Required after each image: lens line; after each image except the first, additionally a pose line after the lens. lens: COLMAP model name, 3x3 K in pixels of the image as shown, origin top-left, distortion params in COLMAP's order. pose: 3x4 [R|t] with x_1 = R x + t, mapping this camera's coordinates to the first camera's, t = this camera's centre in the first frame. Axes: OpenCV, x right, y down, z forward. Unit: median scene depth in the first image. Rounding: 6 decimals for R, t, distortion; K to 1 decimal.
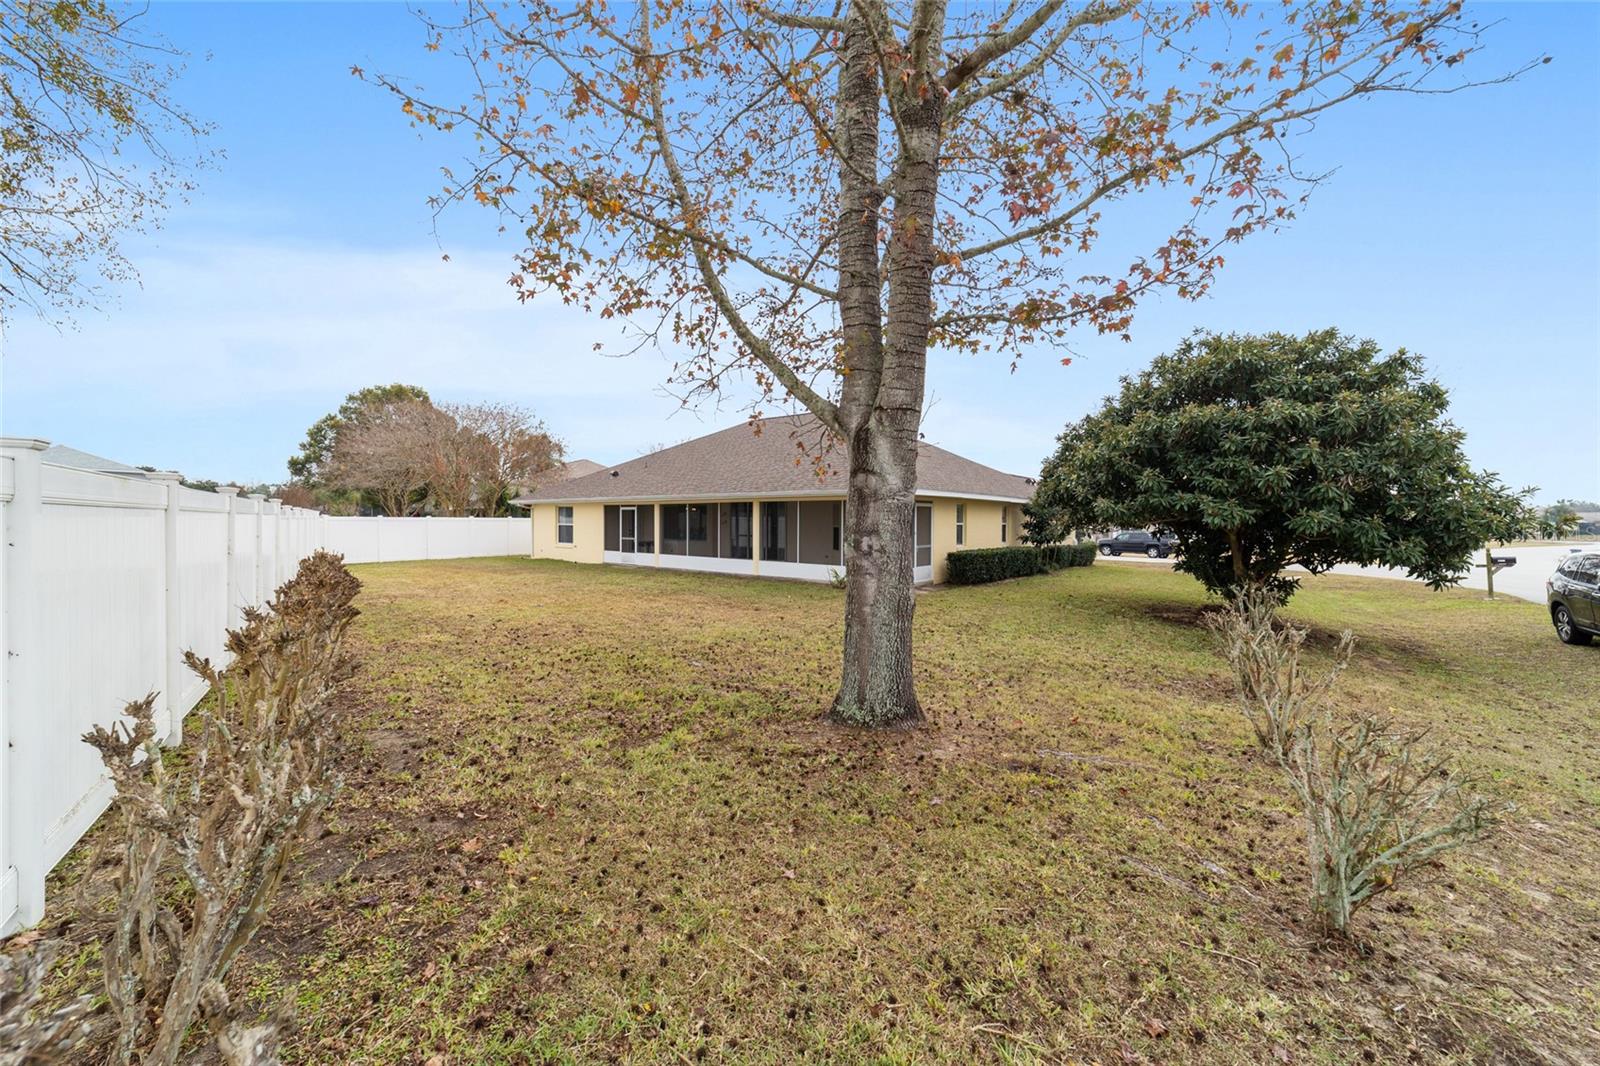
lens RADIAL K [[608.7, 0, 797.2], [0, 608.7, 528.1], [0, 0, 1]] dist [-0.013476, 0.007031]
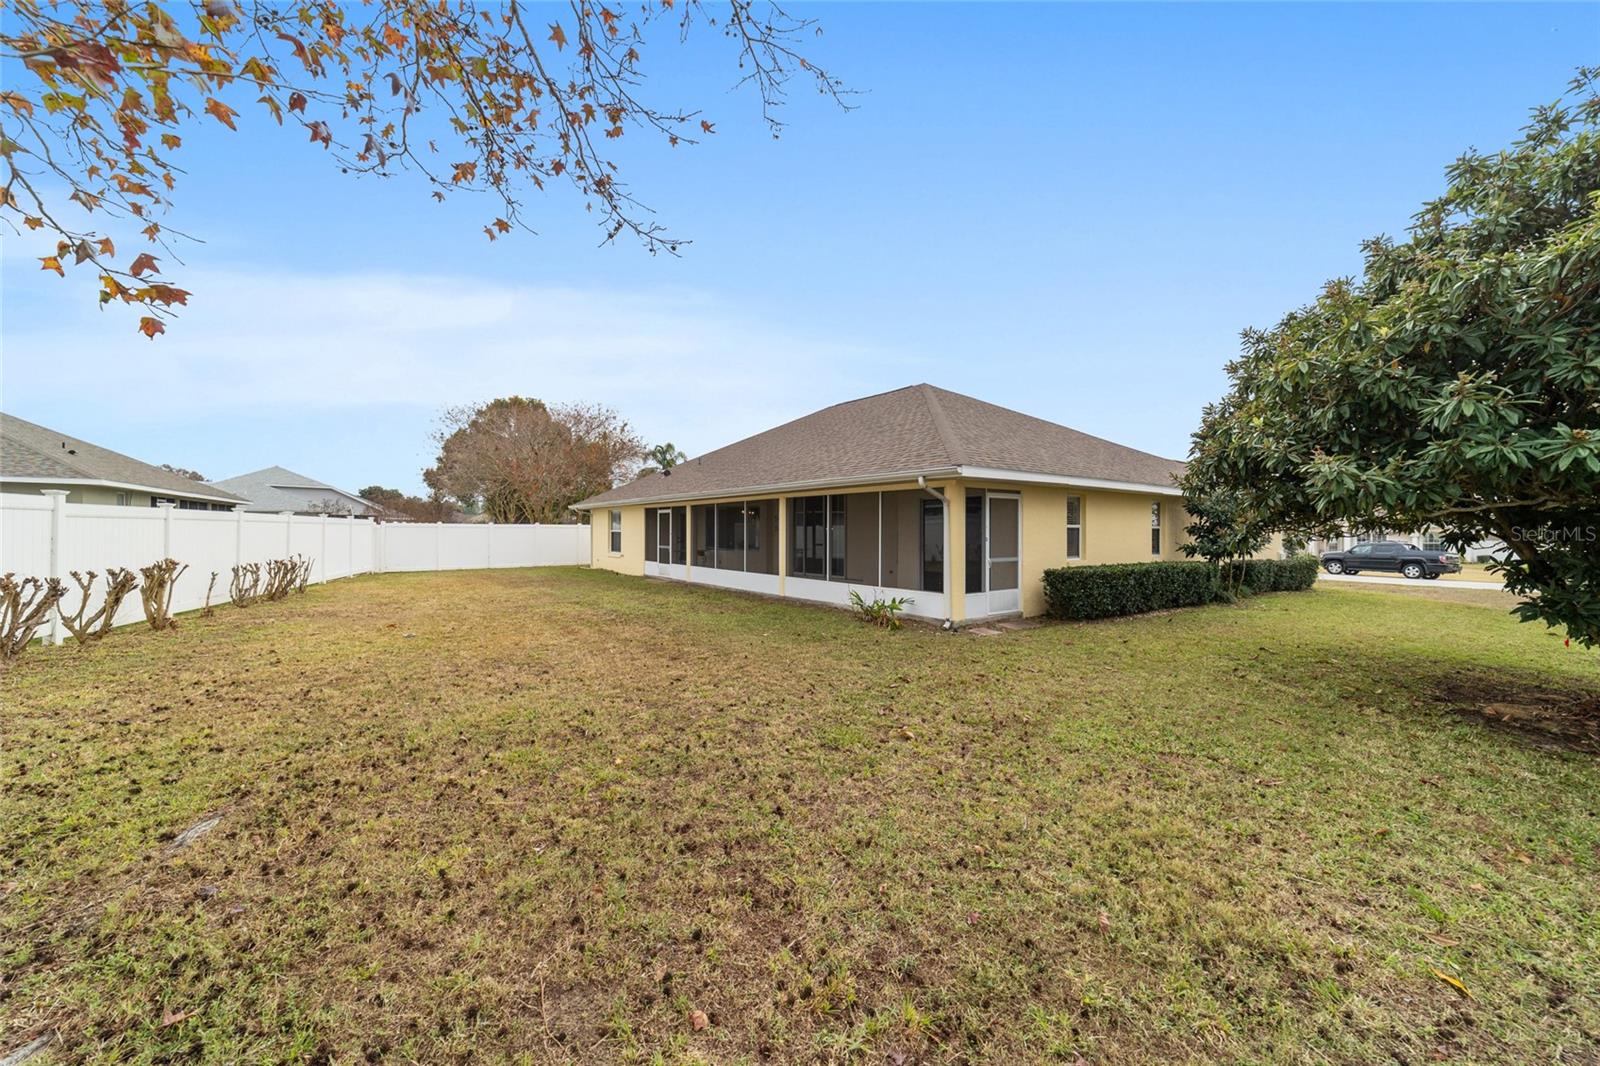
lens RADIAL K [[608.7, 0, 797.2], [0, 608.7, 528.1], [0, 0, 1]] dist [-0.013476, 0.007031]
pose [[0.967861, -0.003021, -0.251467, 0.117049], [-0.001477, 0.999842, -0.017697, 0.006036], [0.251480, 0.017500, 0.967704, 0.232384]]
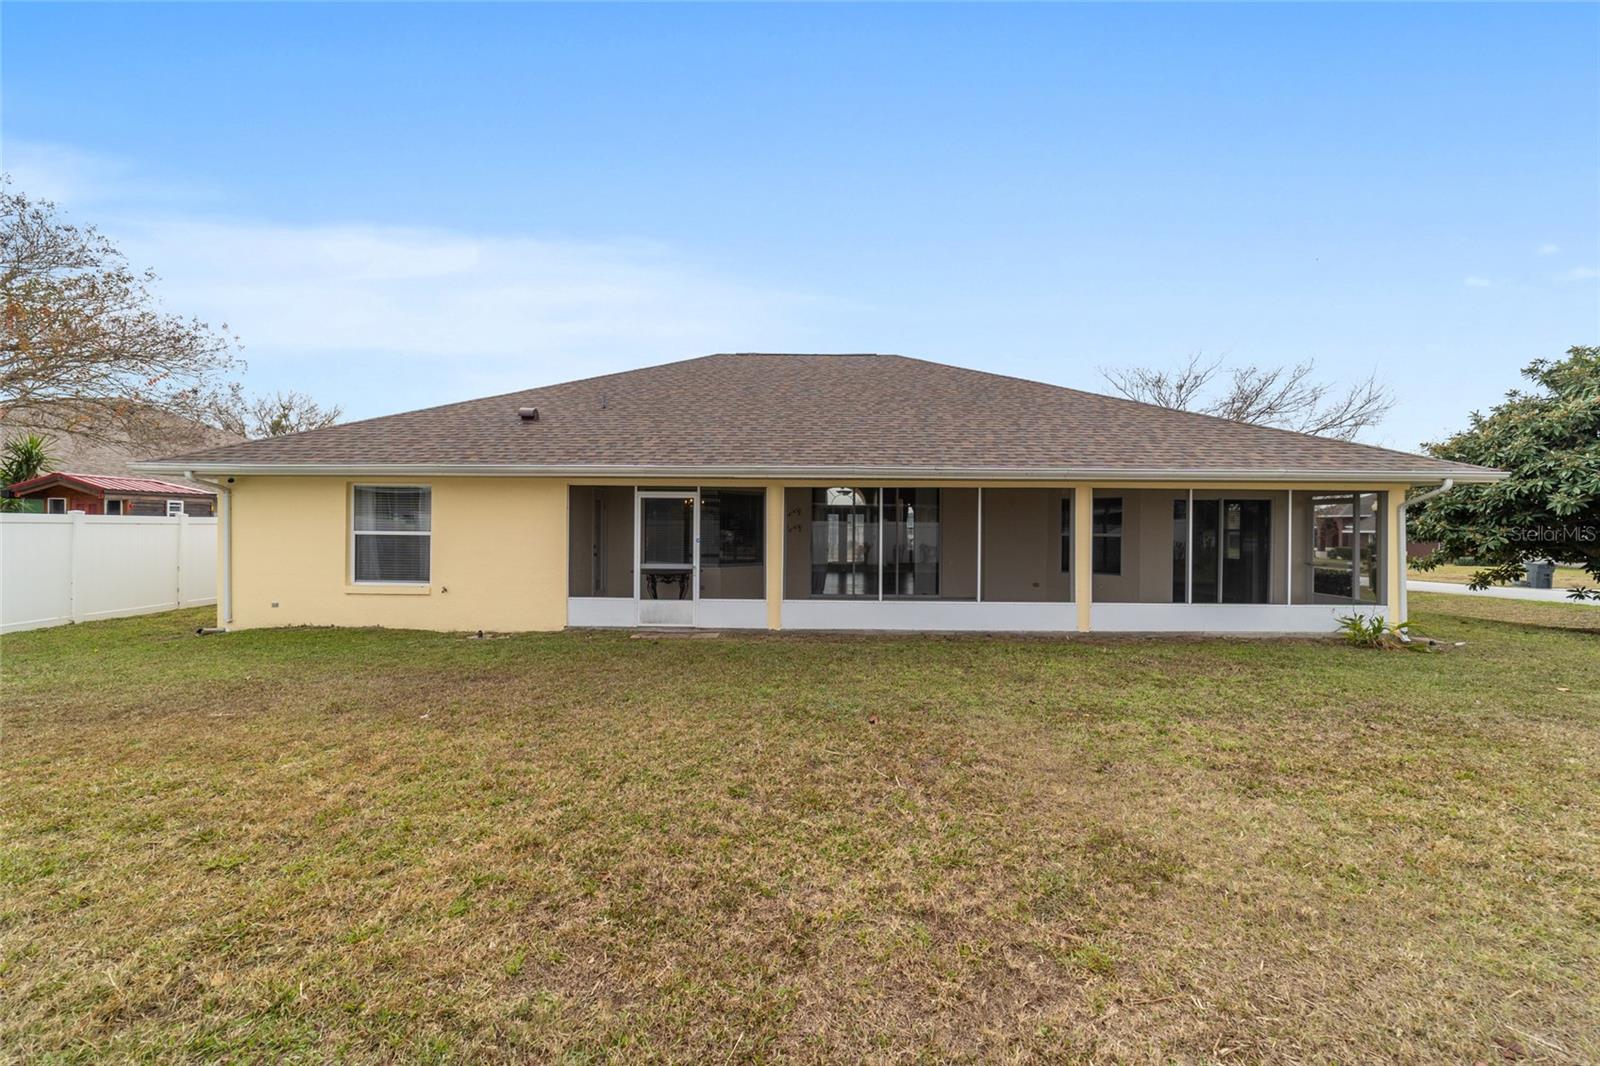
lens RADIAL K [[608.7, 0, 797.2], [0, 608.7, 528.1], [0, 0, 1]] dist [-0.013476, 0.007031]
pose [[0.794266, -0.007567, 0.607523, -0.474862], [0.006737, 0.999971, 0.003648, -0.010476], [-0.607532, 0.001195, 0.794294, 0.622832]]
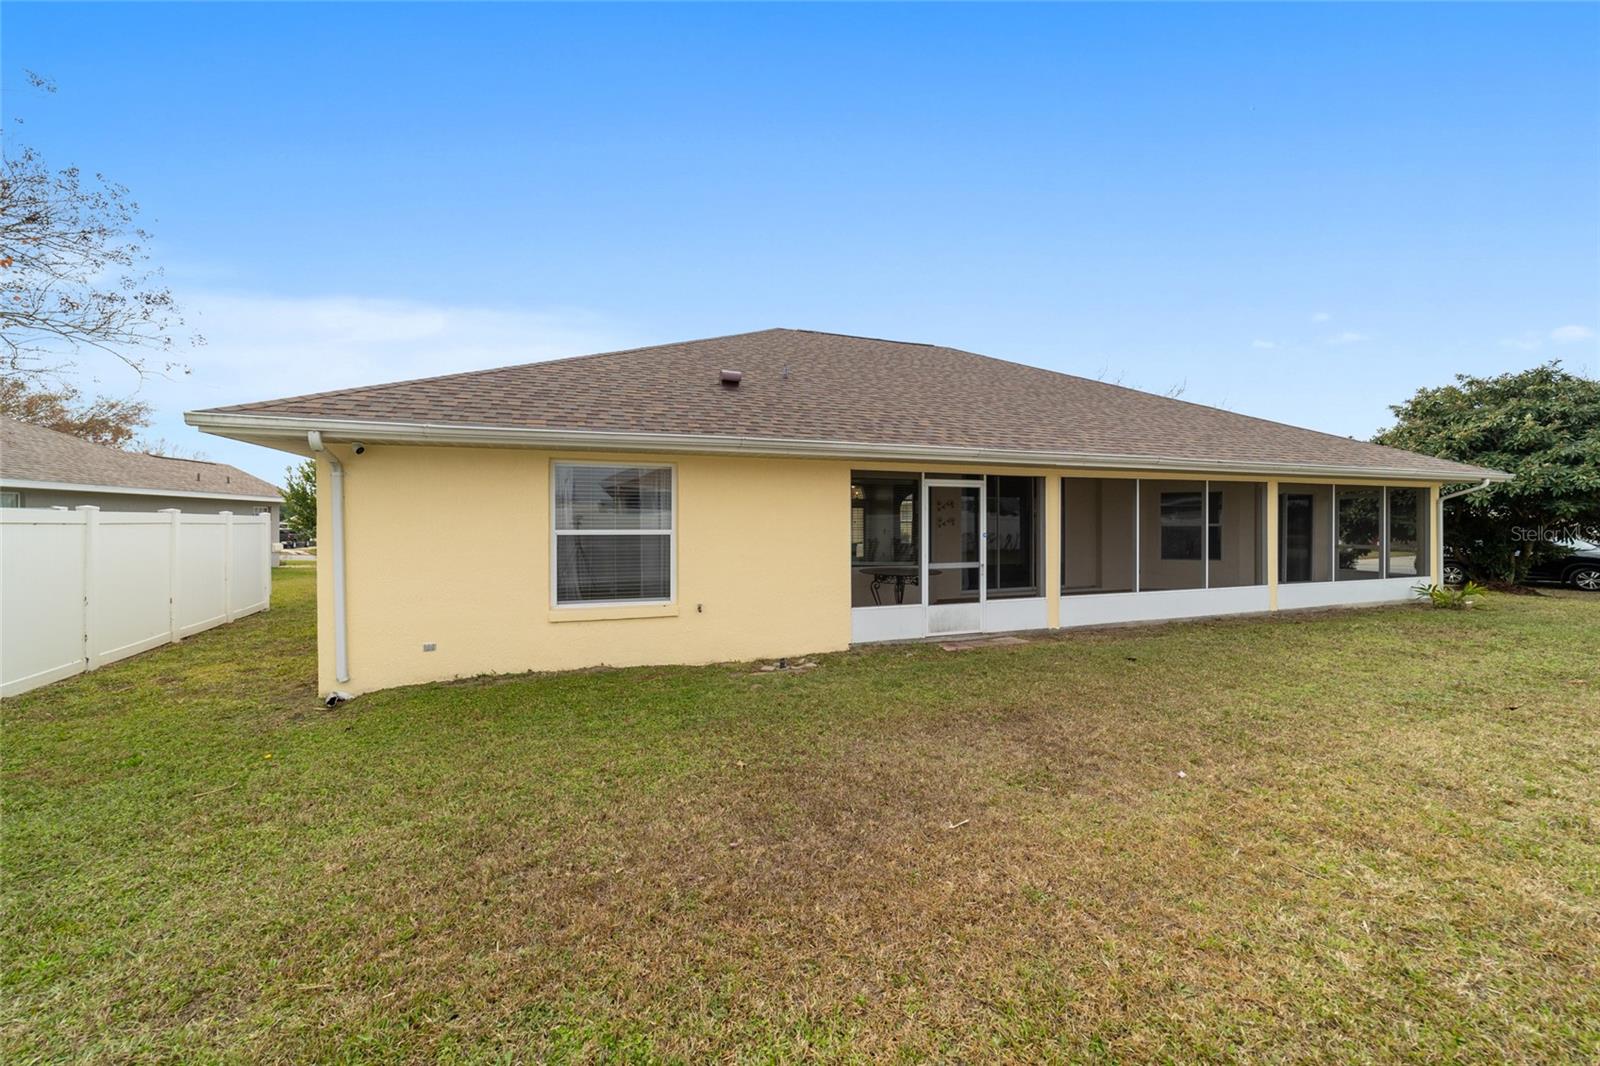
lens RADIAL K [[654.4, 0, 800.0], [0, 654.4, 533.0], [0, 0, 1]] dist [-0.016200, 0.009158]
pose [[0.501470, -0.013079, 0.865076, -0.684791], [0.022039, 0.999754, 0.002340, -0.005495], [-0.864895, 0.017892, 0.501635, 0.903894]]
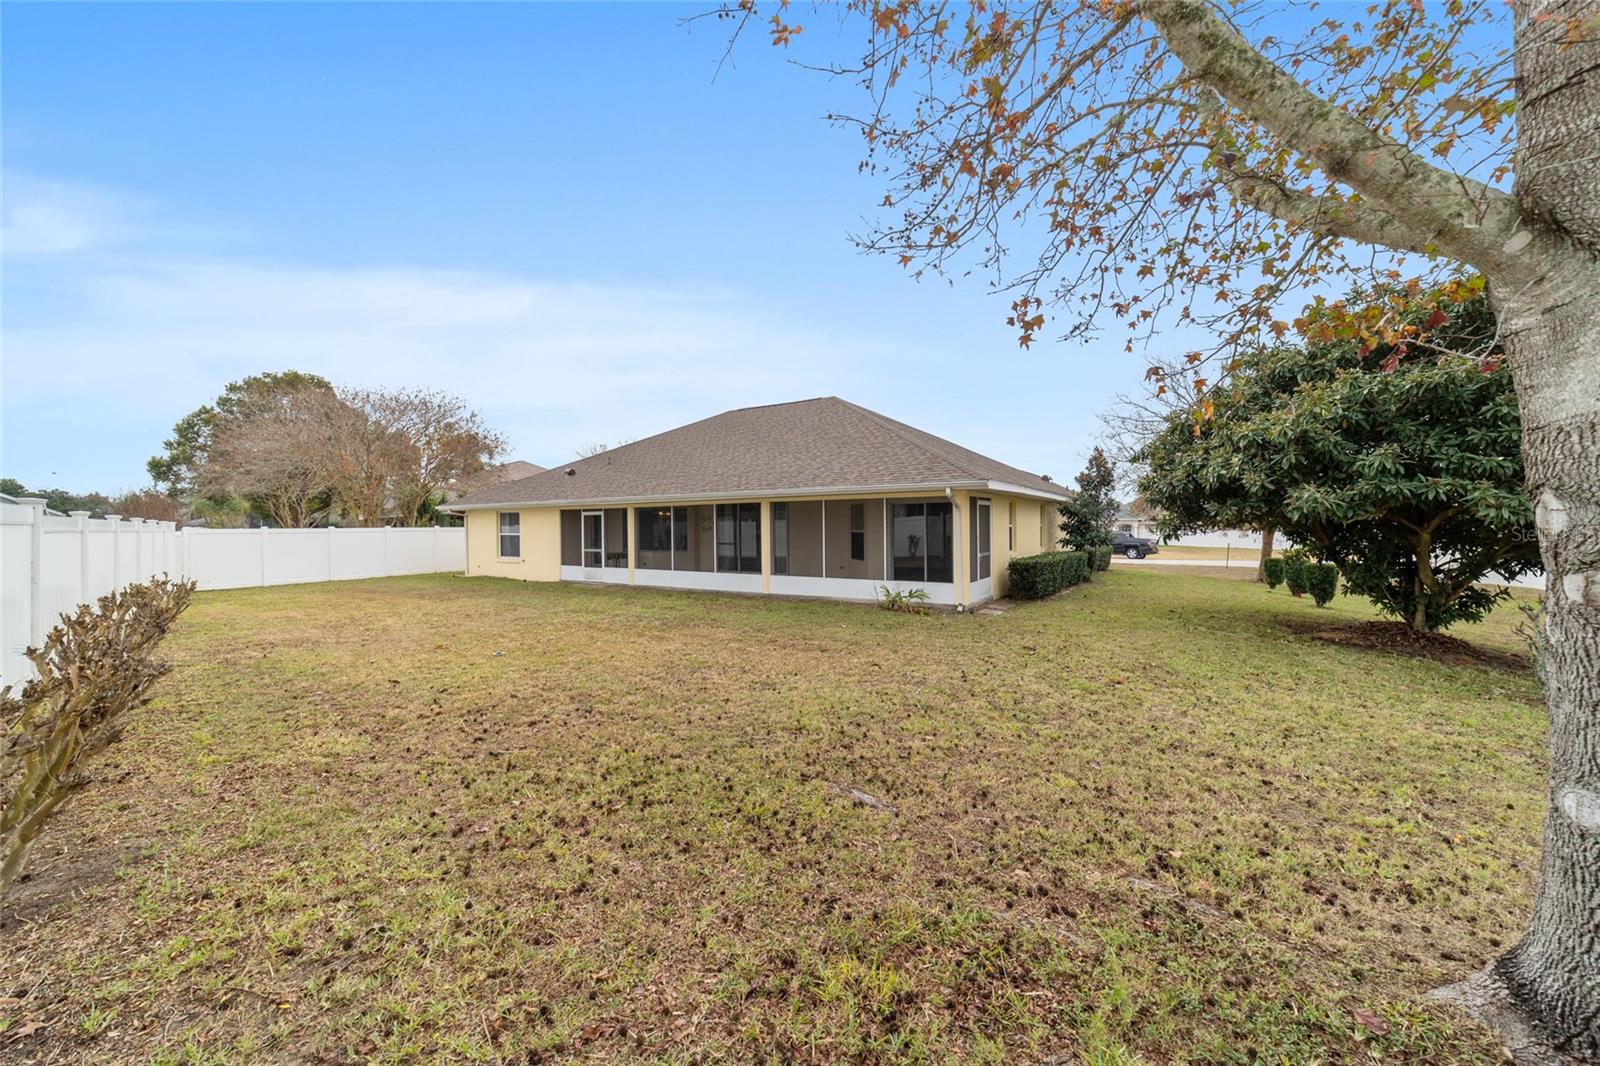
lens RADIAL K [[608.7, 0, 797.2], [0, 608.7, 528.1], [0, 0, 1]] dist [-0.013476, 0.007031]
pose [[0.994440, -0.015075, 0.104216, -0.092218], [0.016037, 0.999836, -0.008393, -0.001216], [-0.104073, 0.010018, 0.994519, 0.164211]]
